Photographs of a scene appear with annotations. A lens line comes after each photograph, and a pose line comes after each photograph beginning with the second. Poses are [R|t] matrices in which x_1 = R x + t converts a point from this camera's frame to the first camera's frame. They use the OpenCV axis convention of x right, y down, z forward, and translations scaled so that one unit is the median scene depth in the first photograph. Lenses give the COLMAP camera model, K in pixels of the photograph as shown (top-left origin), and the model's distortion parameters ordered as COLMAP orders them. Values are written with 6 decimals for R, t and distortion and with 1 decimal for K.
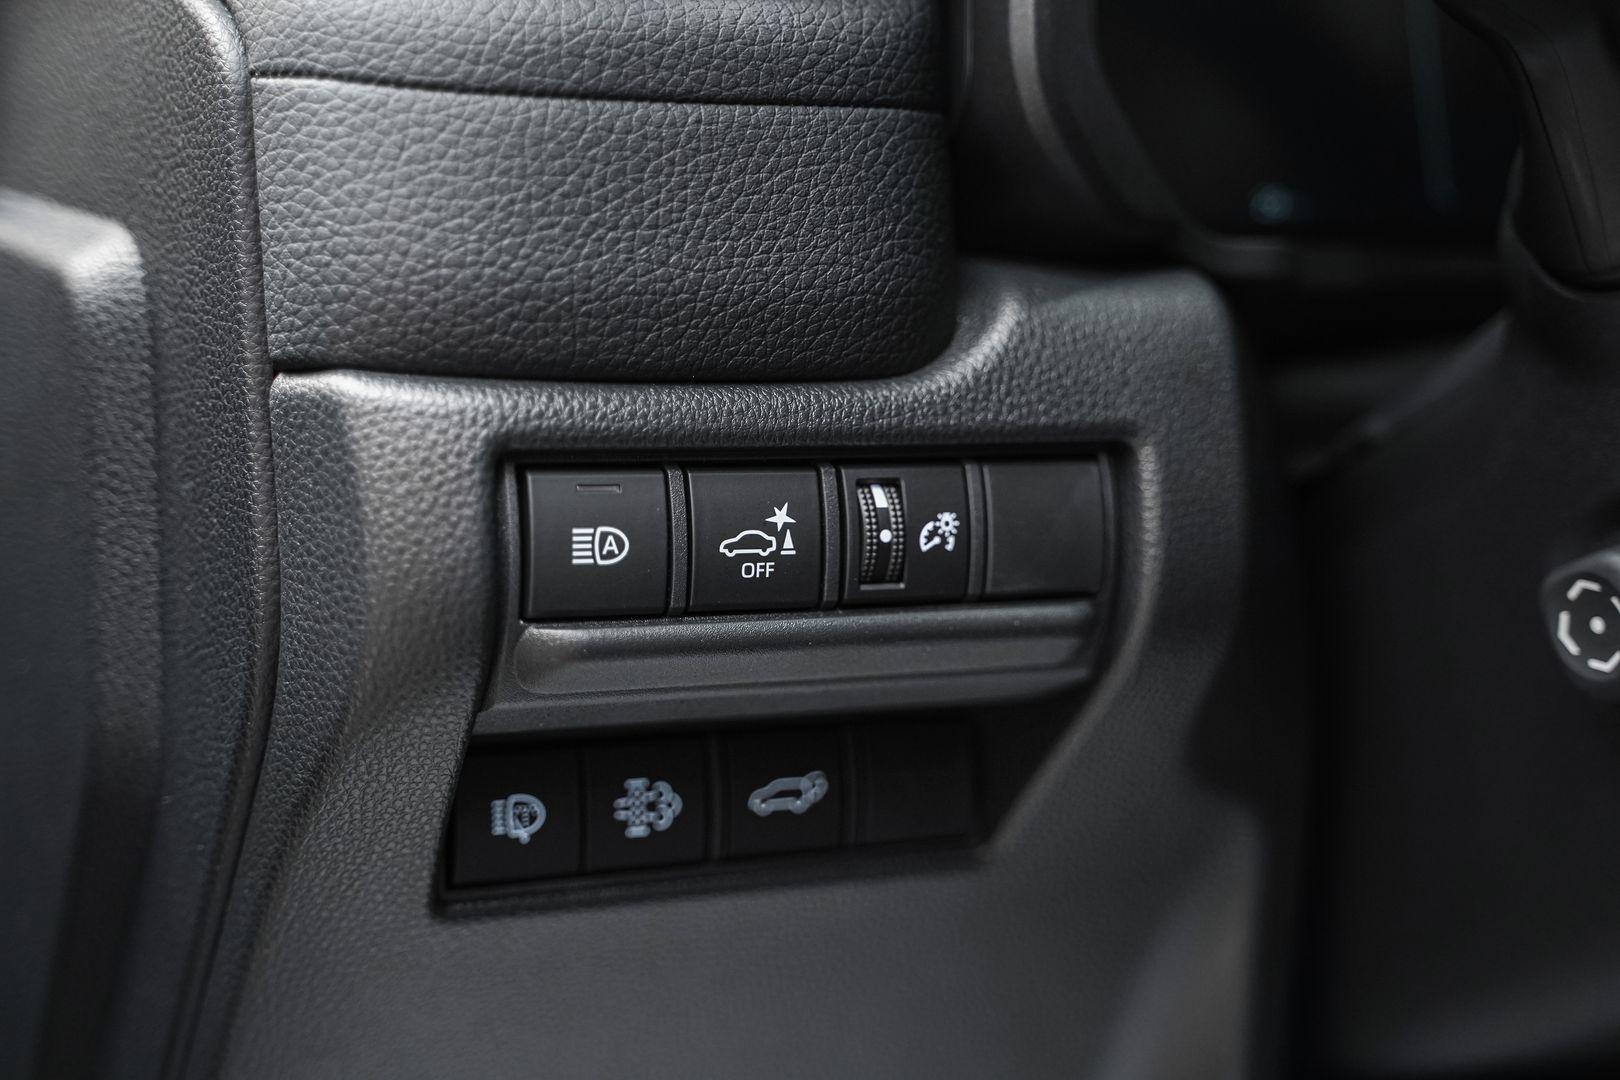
lens RADIAL K [[2553.9, 0, 833.6], [0, 2553.9, 548.3], [0, 0, 1]] dist [0.139230, -0.006732]
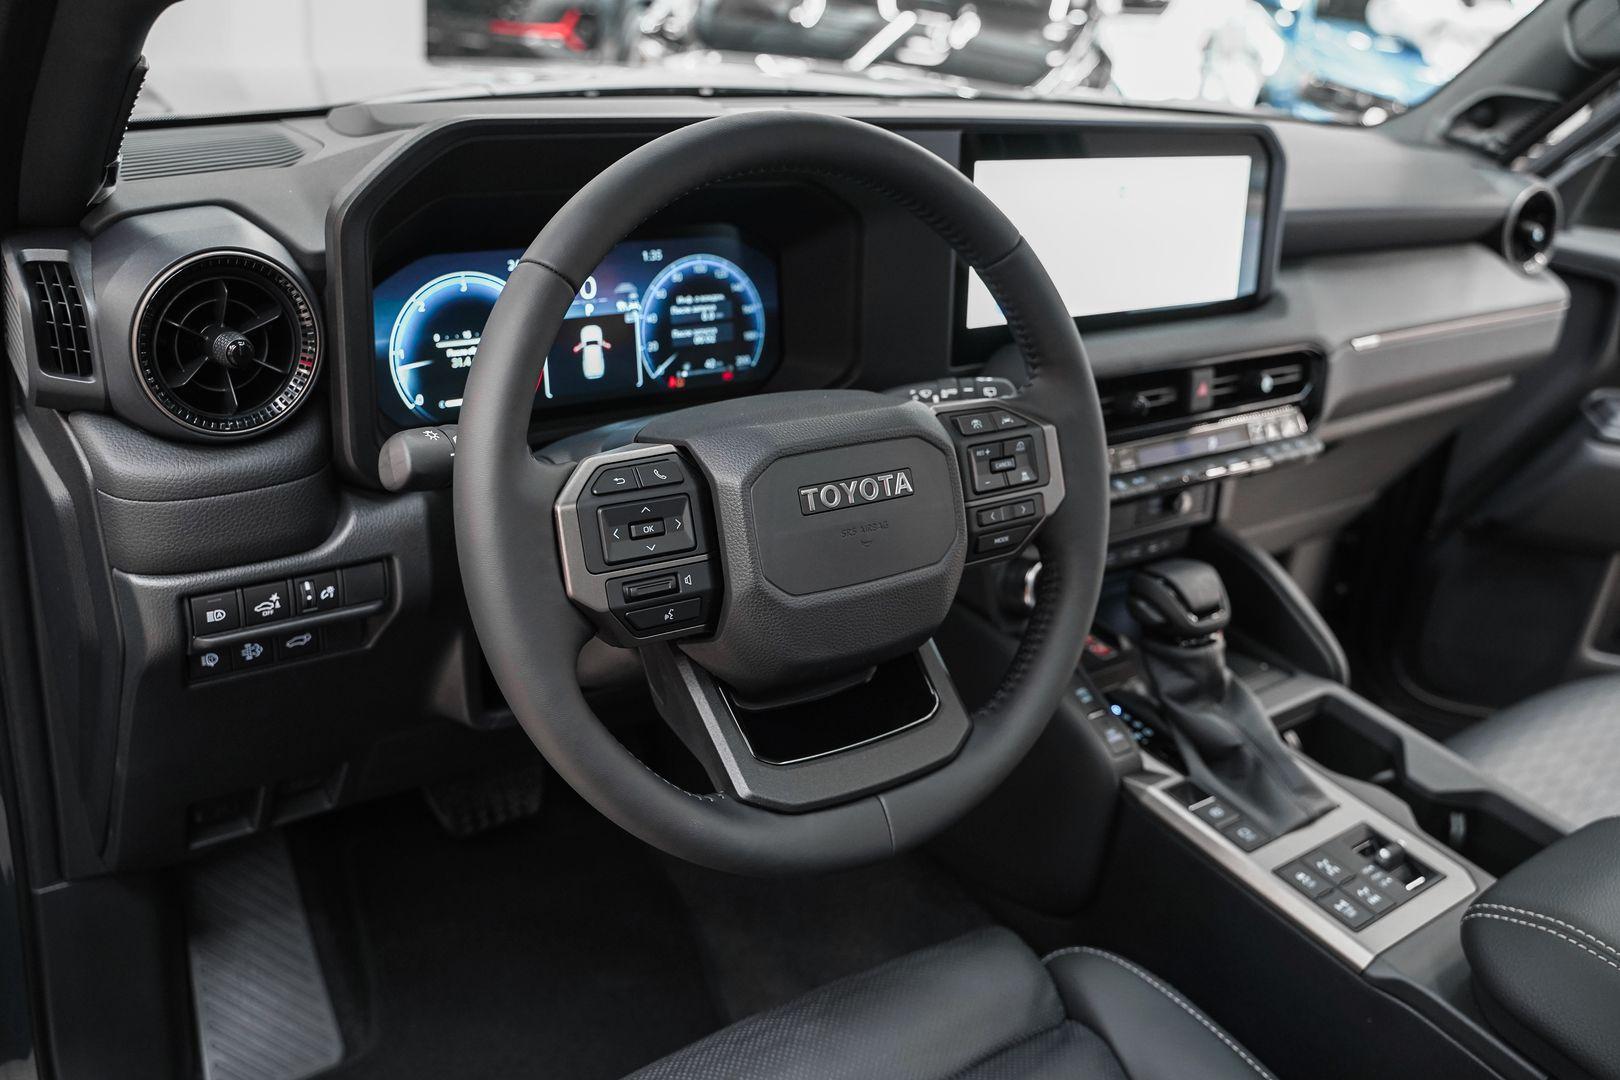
lens RADIAL K [[1316.6, 0, 810.0], [0, 1316.6, 540.0], [0, 0, 1]] dist [-0.092332, 0.066164]
pose [[0.985349, 0.013026, 0.170055, 0.374627], [-0.074310, 0.930251, 0.359321, -0.733375], [-0.153513, -0.366693, 0.917589, -0.645746]]
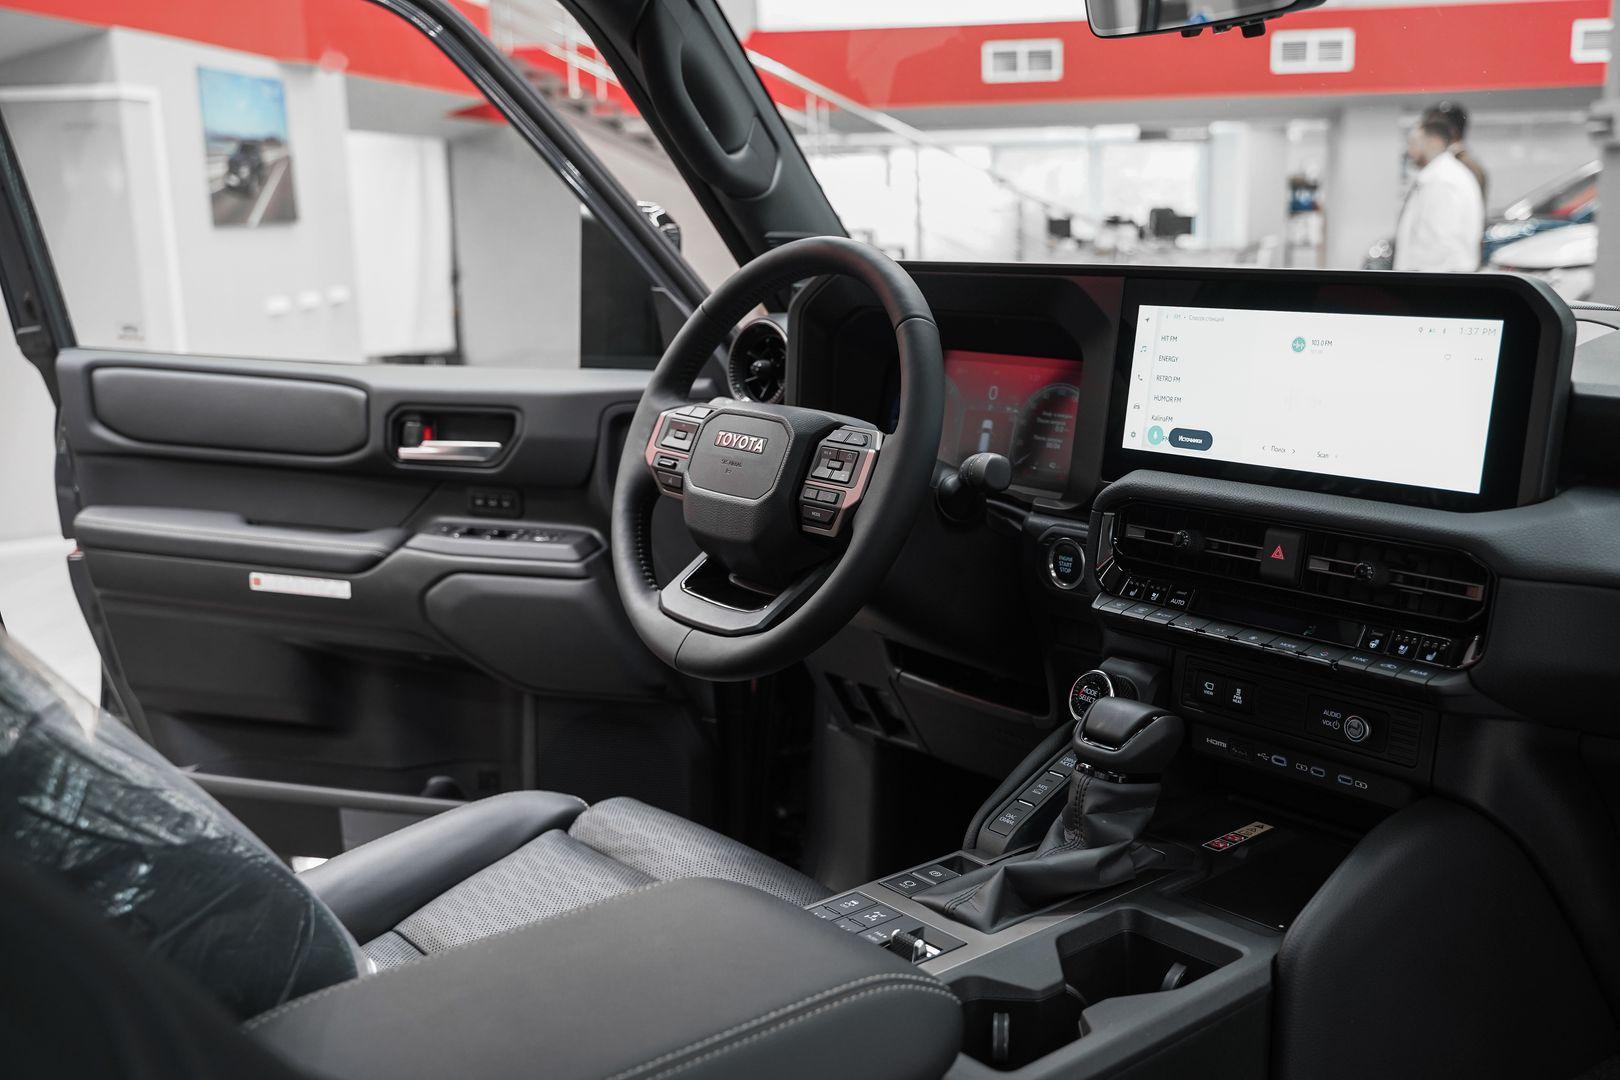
lens RADIAL K [[1610.5, 0, 810.0], [0, 1610.5, 540.0], [0, 0, 1]] dist [0.003719, 0.008905]
pose [[0.213402, 0.175341, -0.961101, 3.828425], [-0.077405, 0.983704, 0.162277, -0.573224], [0.973893, 0.039764, 0.223497, 0.214768]]
